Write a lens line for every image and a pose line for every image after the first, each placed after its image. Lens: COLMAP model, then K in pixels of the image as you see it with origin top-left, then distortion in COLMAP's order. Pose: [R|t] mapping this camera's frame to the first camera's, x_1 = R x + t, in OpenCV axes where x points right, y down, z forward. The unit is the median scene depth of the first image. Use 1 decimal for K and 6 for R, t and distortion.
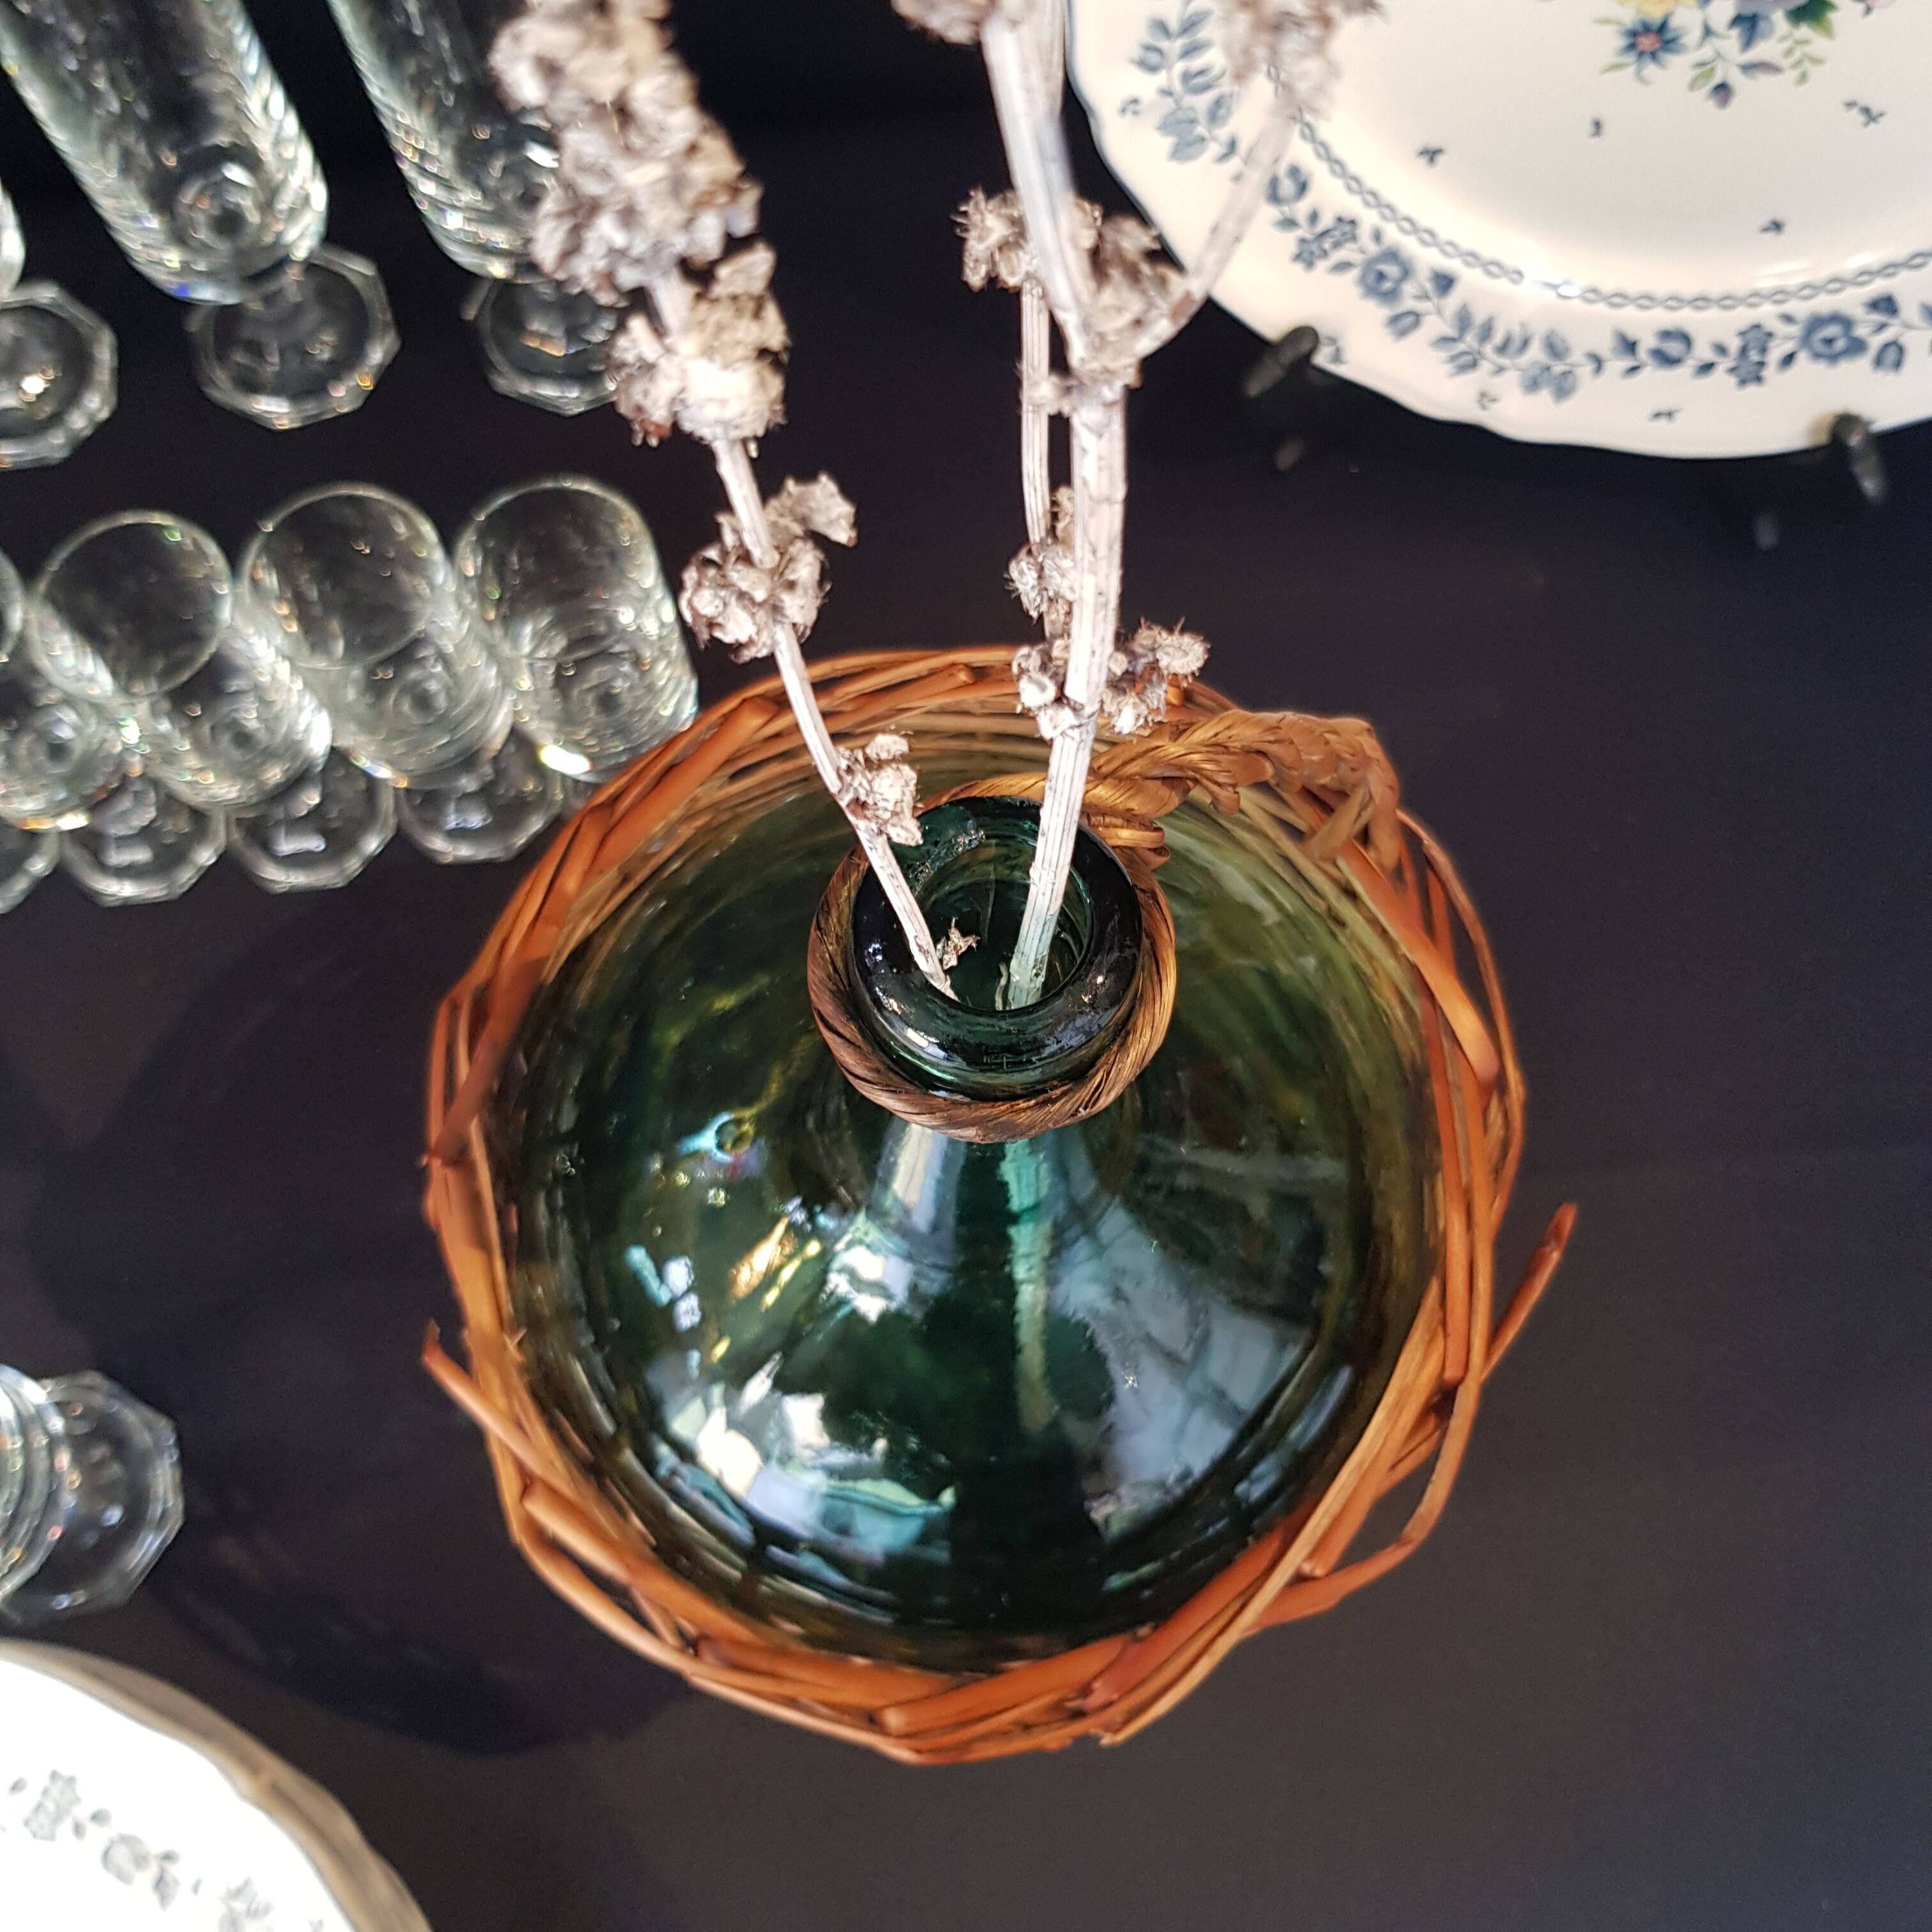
lens RADIAL K [[2011.6, 0, 974.2], [0, 2011.6, 954.5], [0, 0, 1]] dist [0.044177, -0.126080]
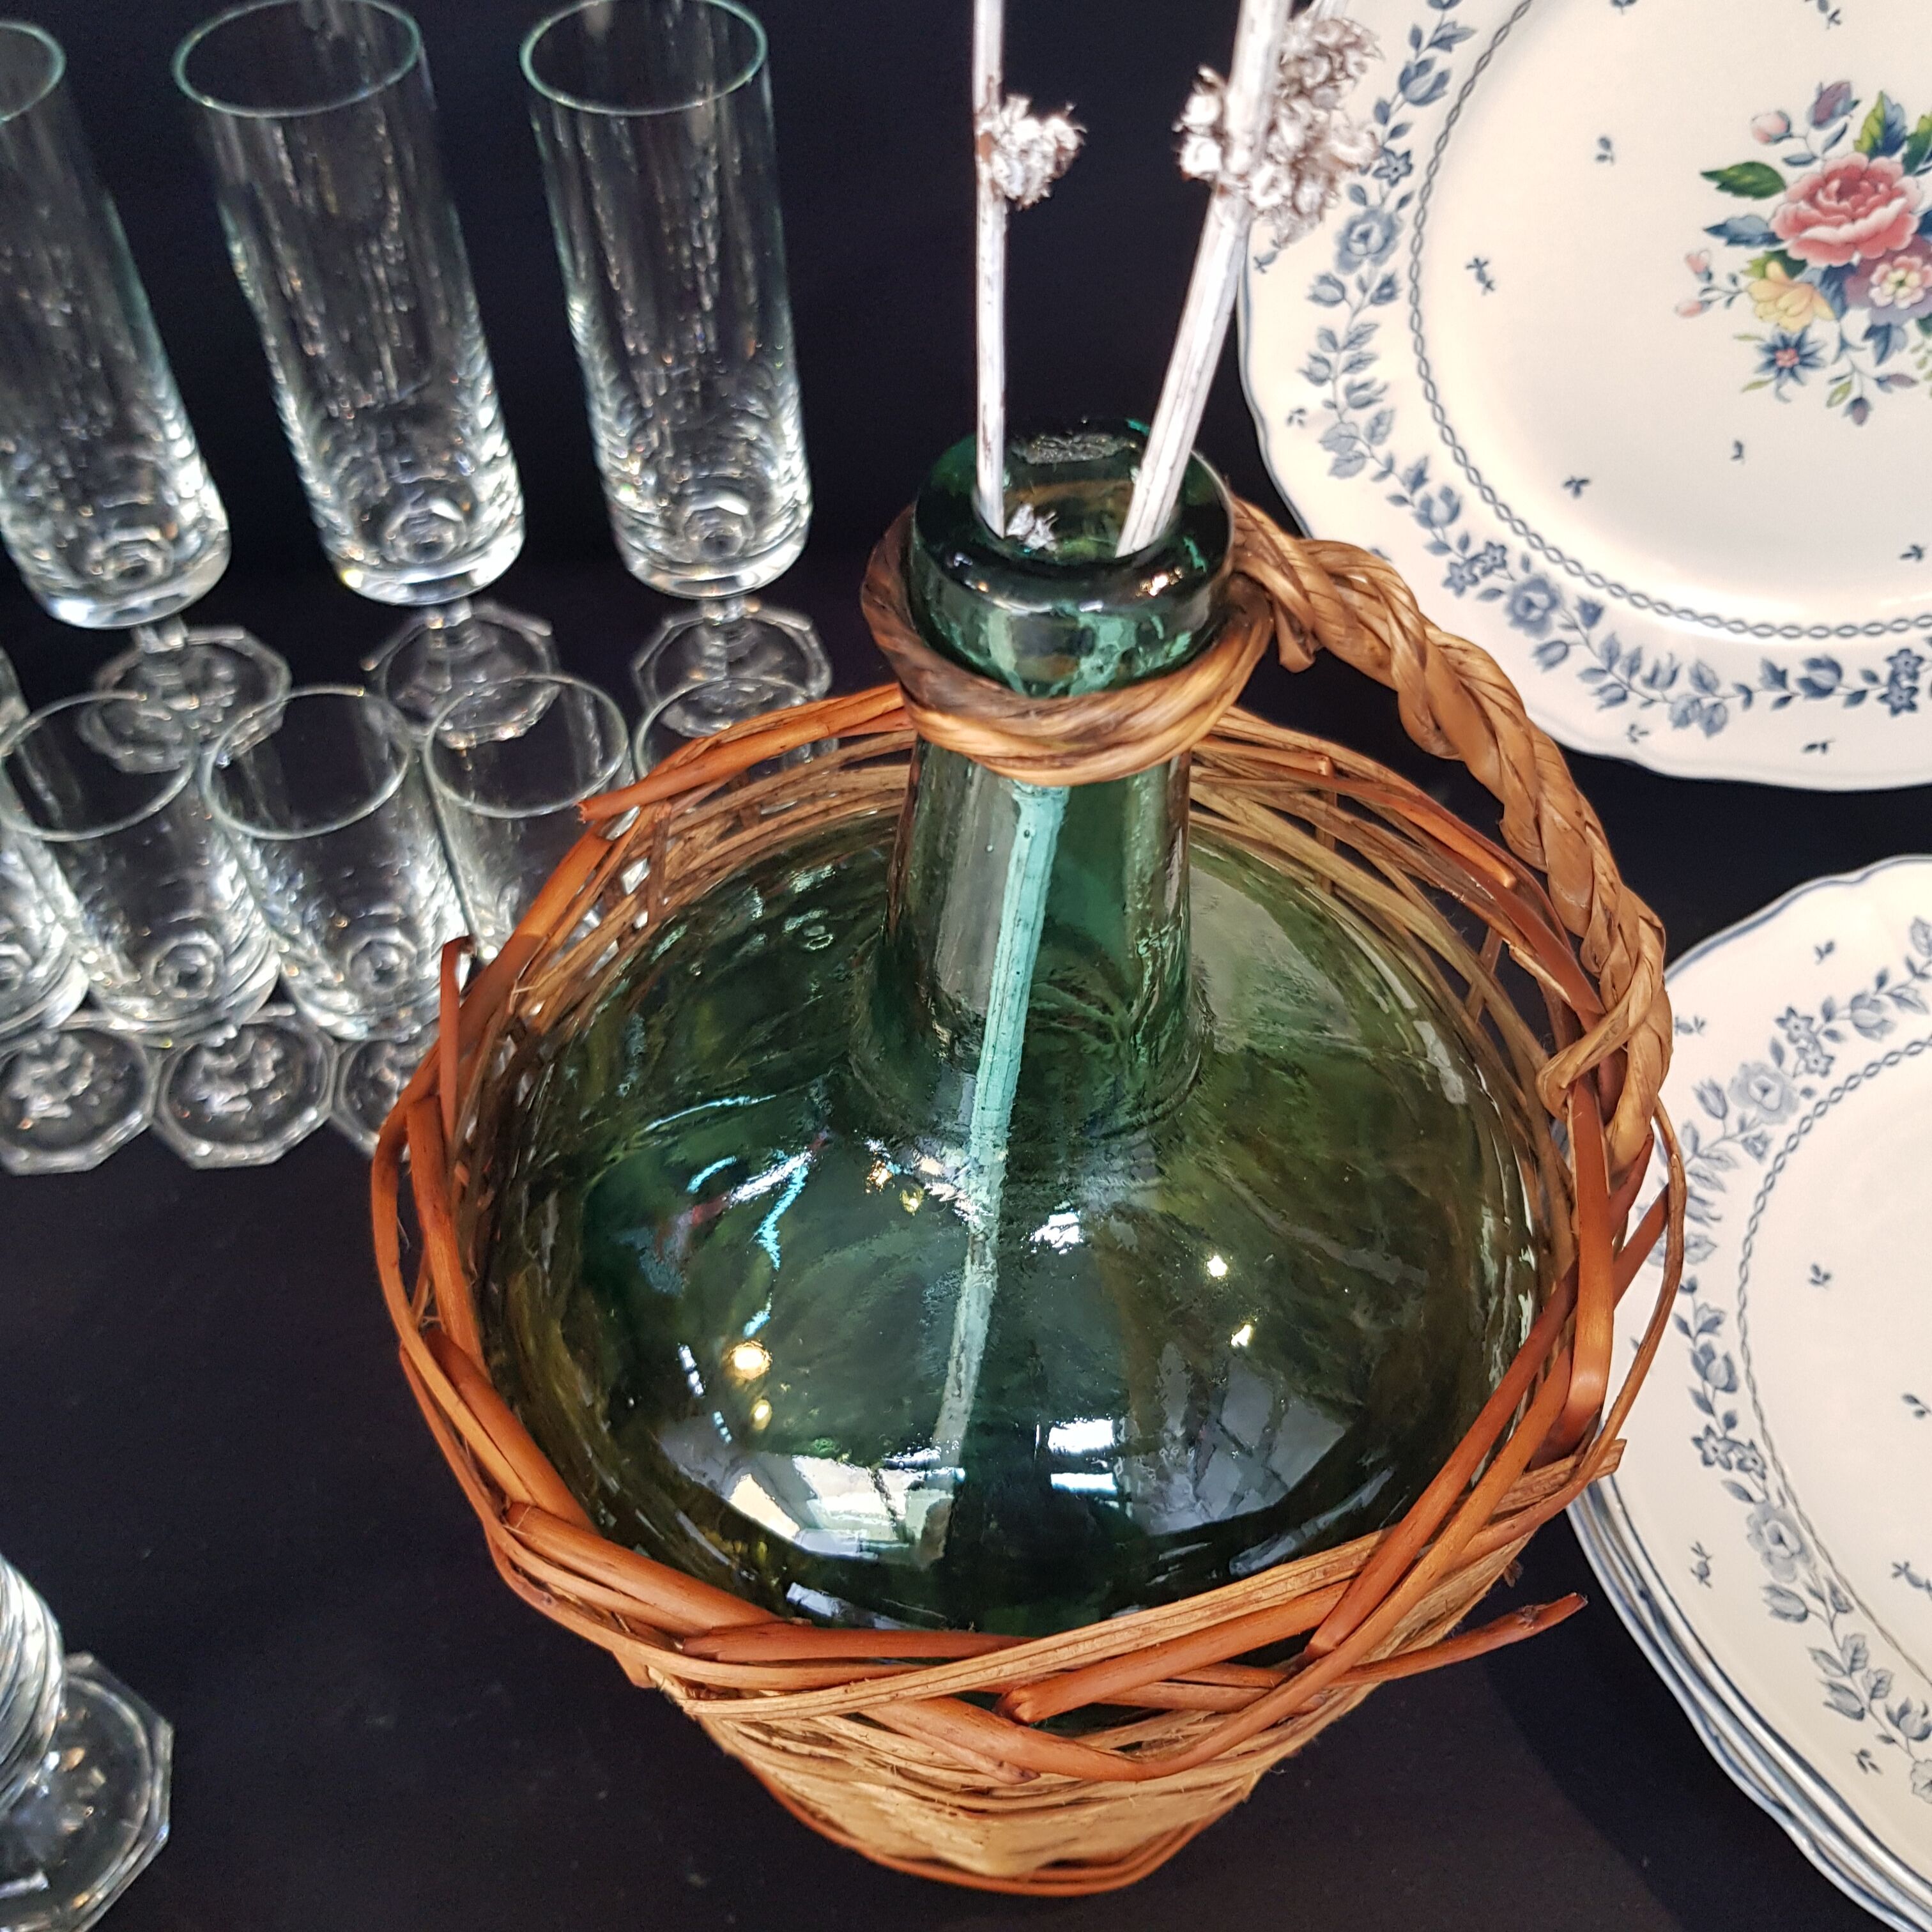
lens RADIAL K [[2014.0, 0, 975.5], [0, 2014.0, 909.7], [0, 0, 1]] dist [0.058097, -0.148451]
pose [[0.999339, 0.036022, -0.004885, -0.073399], [-0.035019, 0.917911, -0.395237, 0.233397], [-0.009754, 0.395147, 0.918566, 0.118133]]
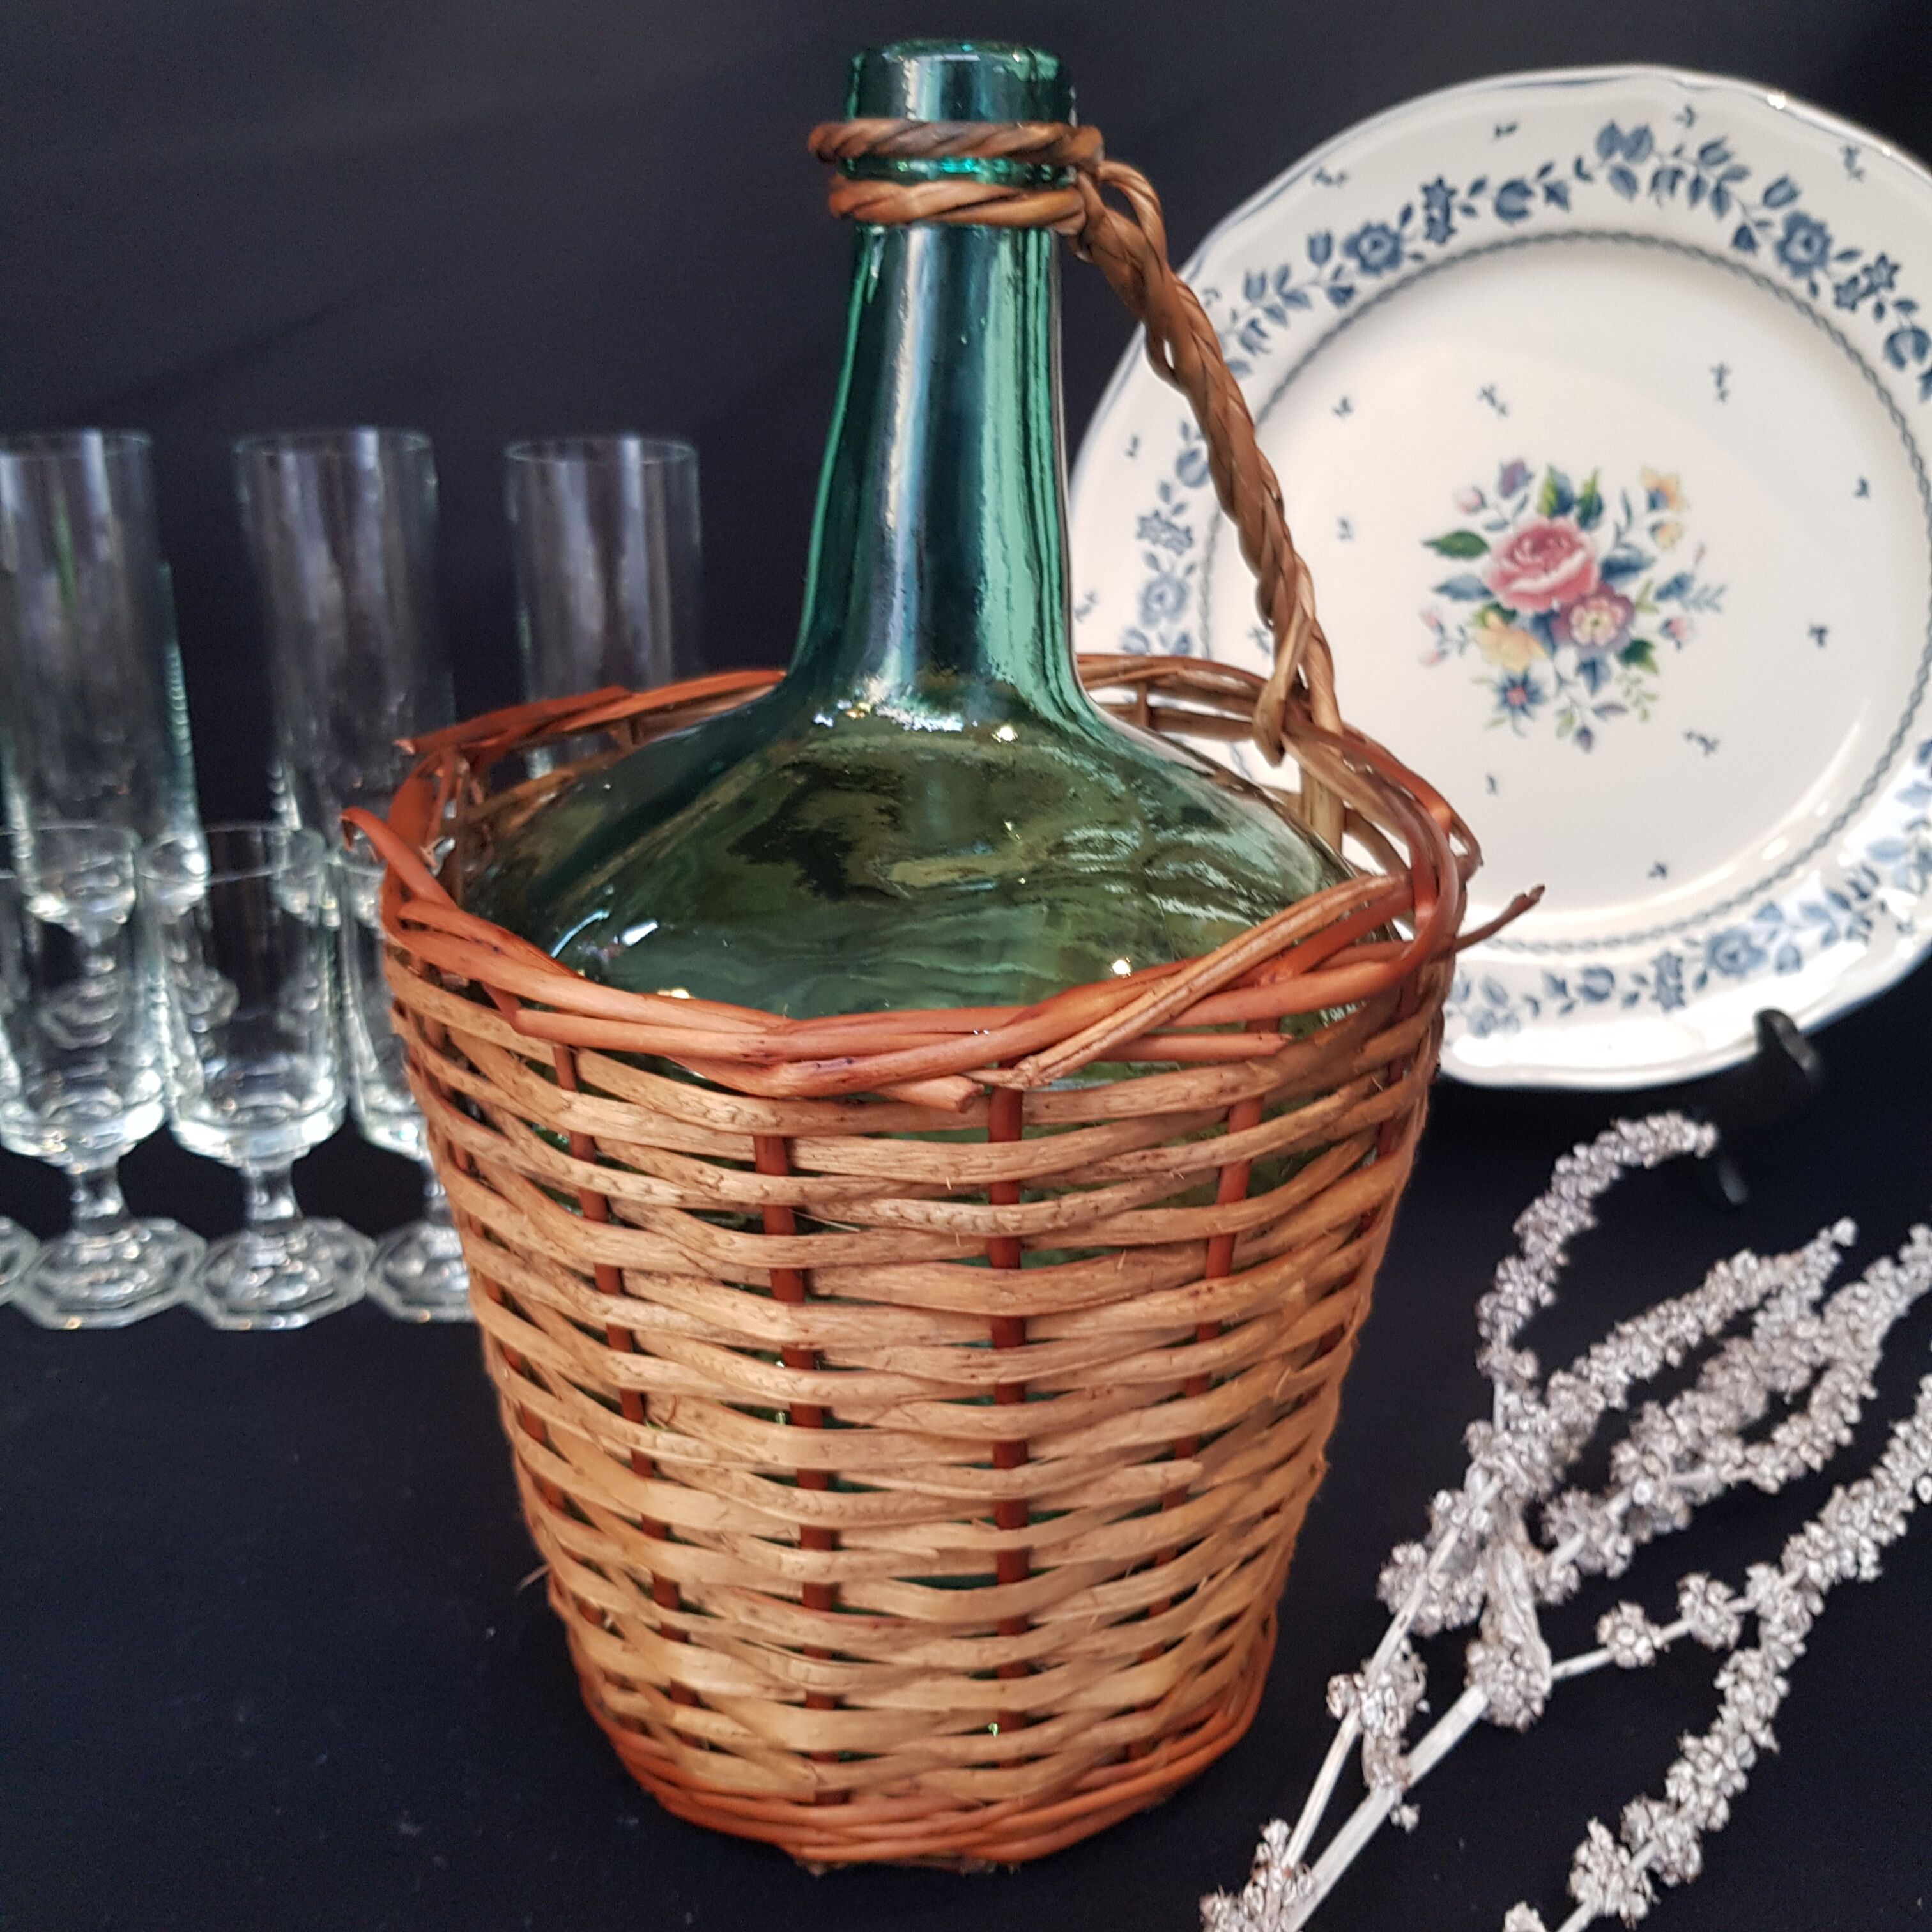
lens RADIAL K [[2041.9, 0, 959.3], [0, 2041.9, 1016.6], [0, 0, 1]] dist [0.033781, -0.112888]
pose [[0.997668, 0.052191, -0.043996, 0.041578], [-0.066778, 0.612618, -0.787553, 0.662348], [-0.014150, 0.788654, 0.614674, 0.326171]]
